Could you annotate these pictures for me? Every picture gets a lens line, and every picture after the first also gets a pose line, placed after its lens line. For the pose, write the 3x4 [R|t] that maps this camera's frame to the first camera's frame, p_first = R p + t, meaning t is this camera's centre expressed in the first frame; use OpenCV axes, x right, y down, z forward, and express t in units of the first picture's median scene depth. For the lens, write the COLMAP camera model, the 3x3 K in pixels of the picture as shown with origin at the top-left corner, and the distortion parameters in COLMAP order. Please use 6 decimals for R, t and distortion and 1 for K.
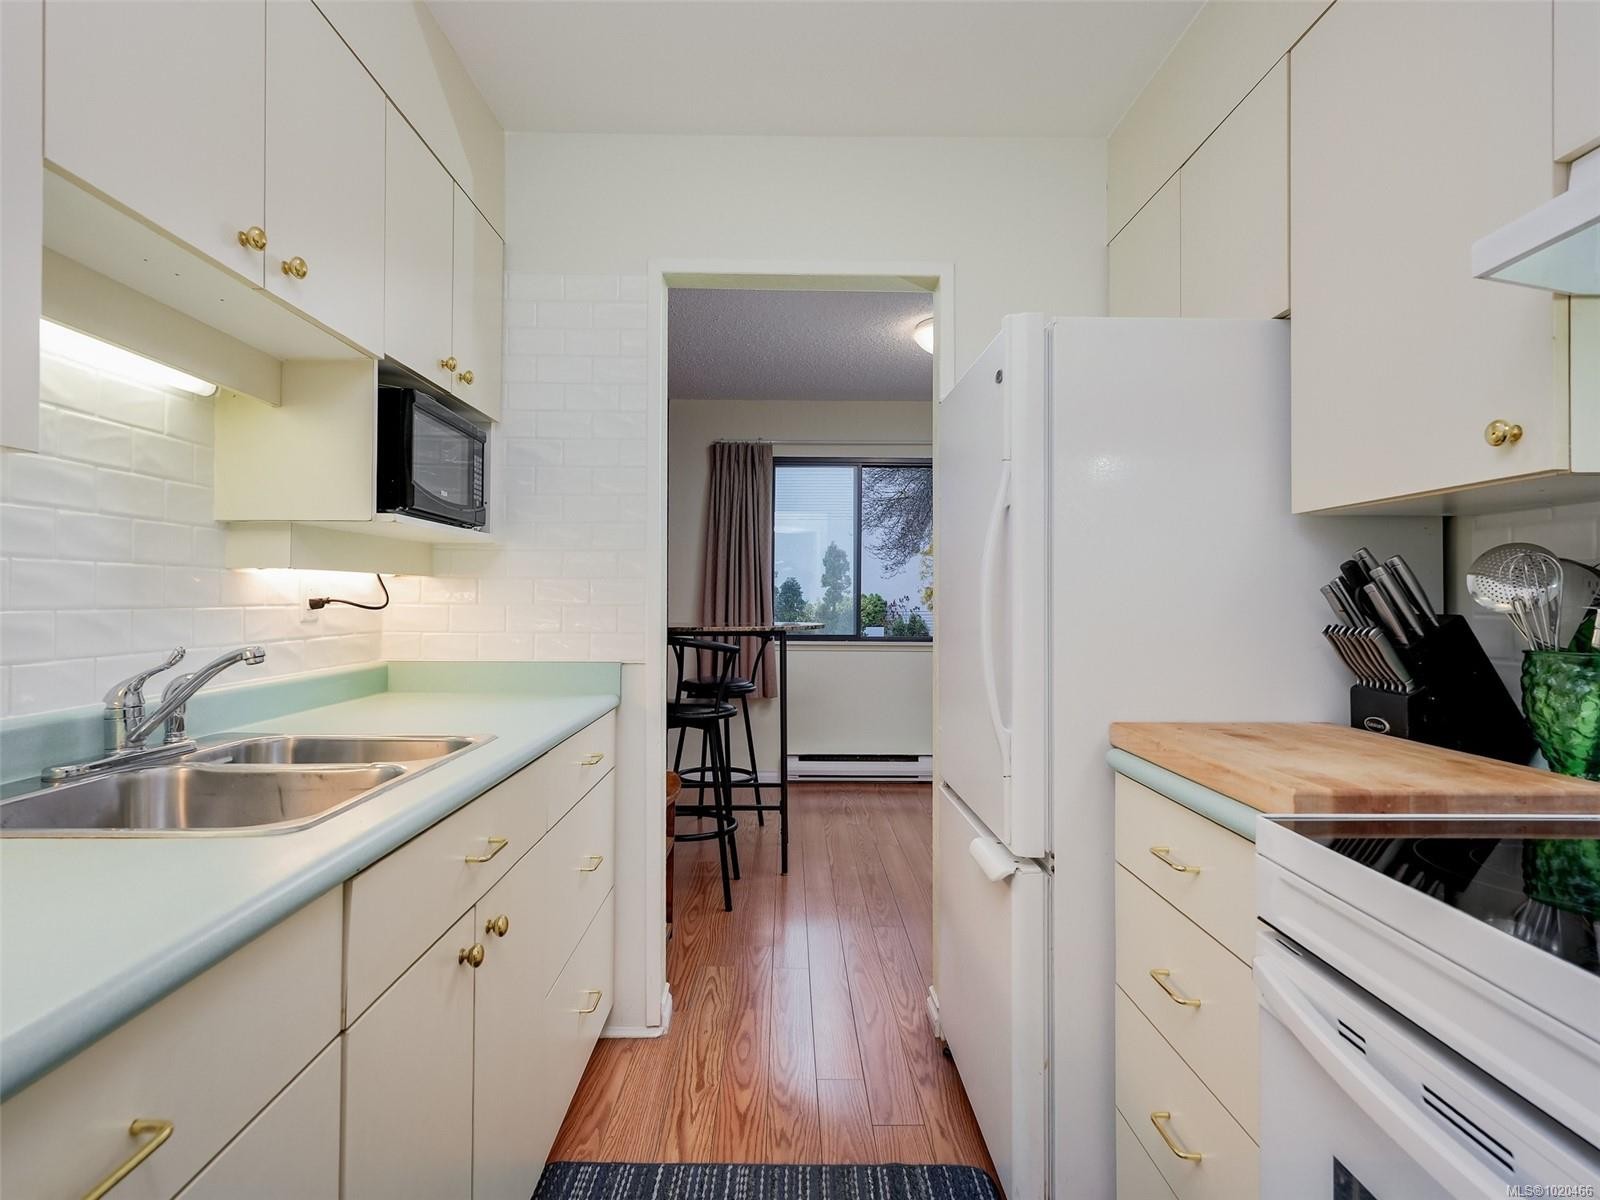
lens RADIAL K [[811.2, 0, 789.7], [0, 811.2, 597.2], [0, 0, 1]] dist [-0.000534, -0.000269]
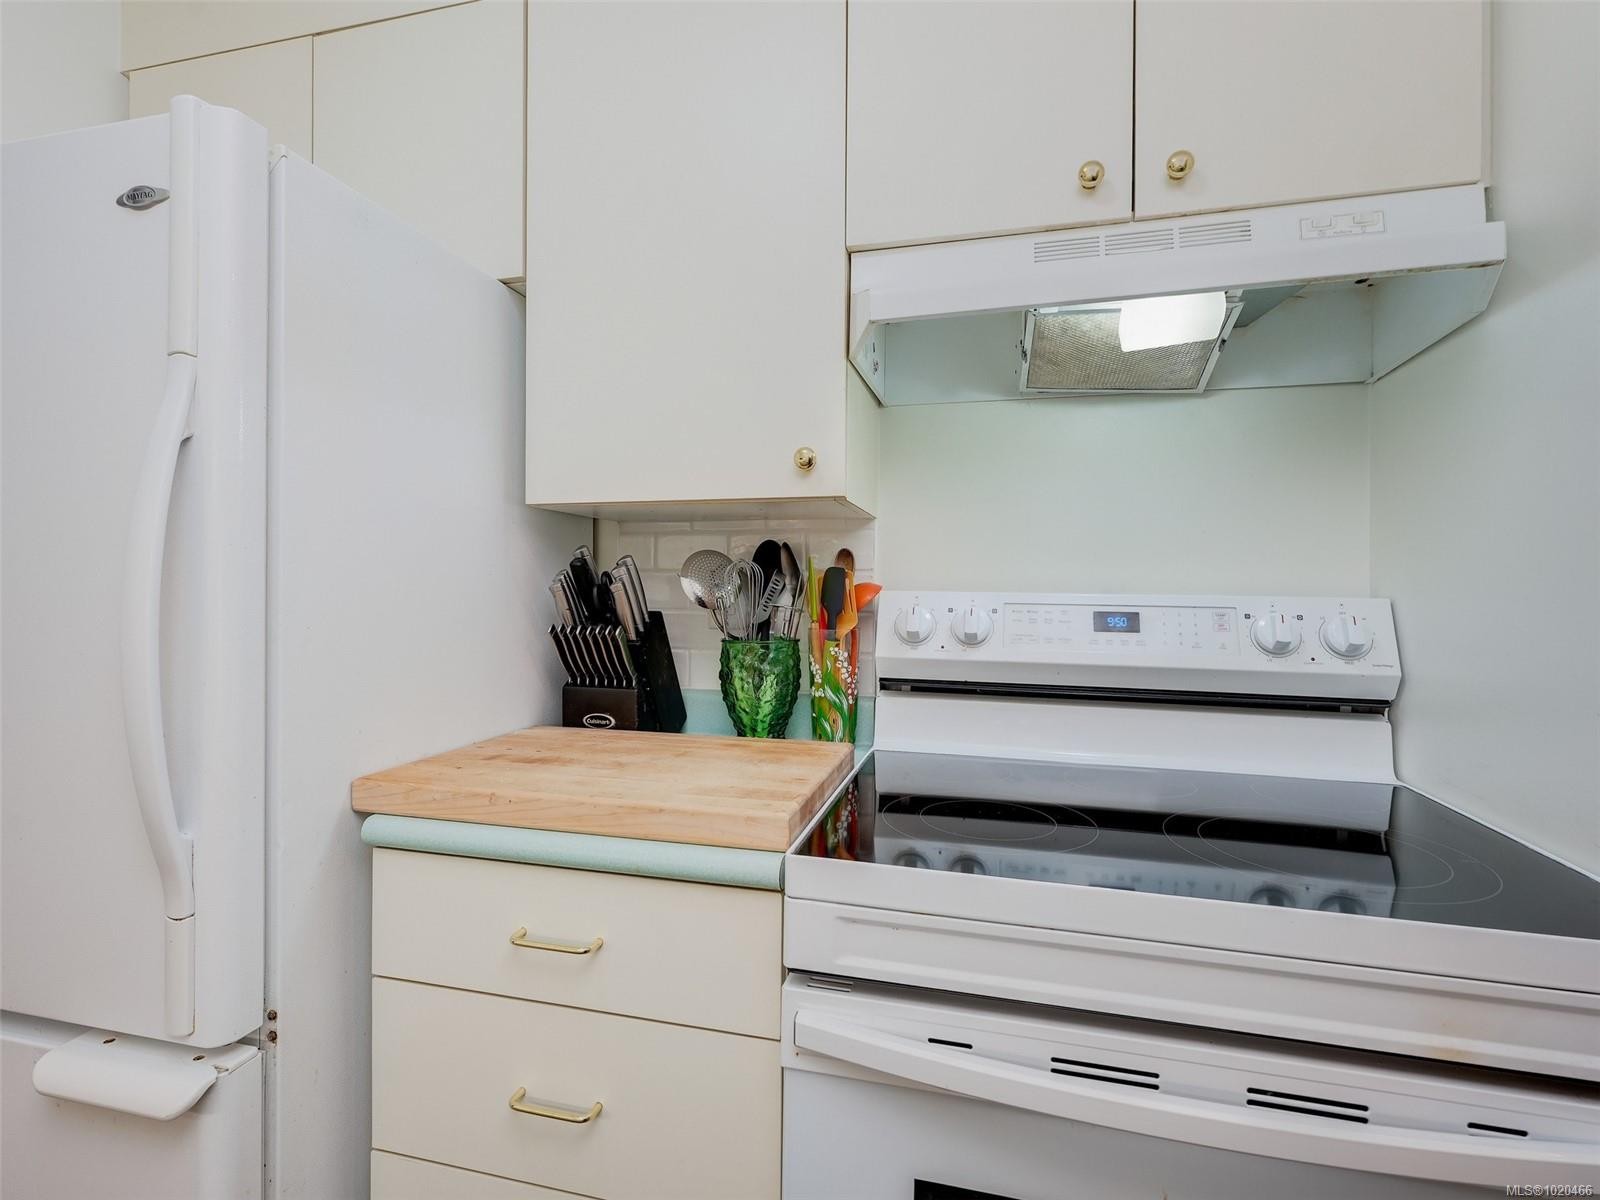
lens RADIAL K [[789.9, 0, 799.8], [0, 789.9, 592.5], [0, 0, 1]] dist [0.003490, 0.001198]
pose [[0.267311, -0.005556, 0.963594, -0.164495], [-0.014305, 0.999850, 0.009734, -0.017082], [-0.963504, -0.016386, 0.267191, 0.506735]]
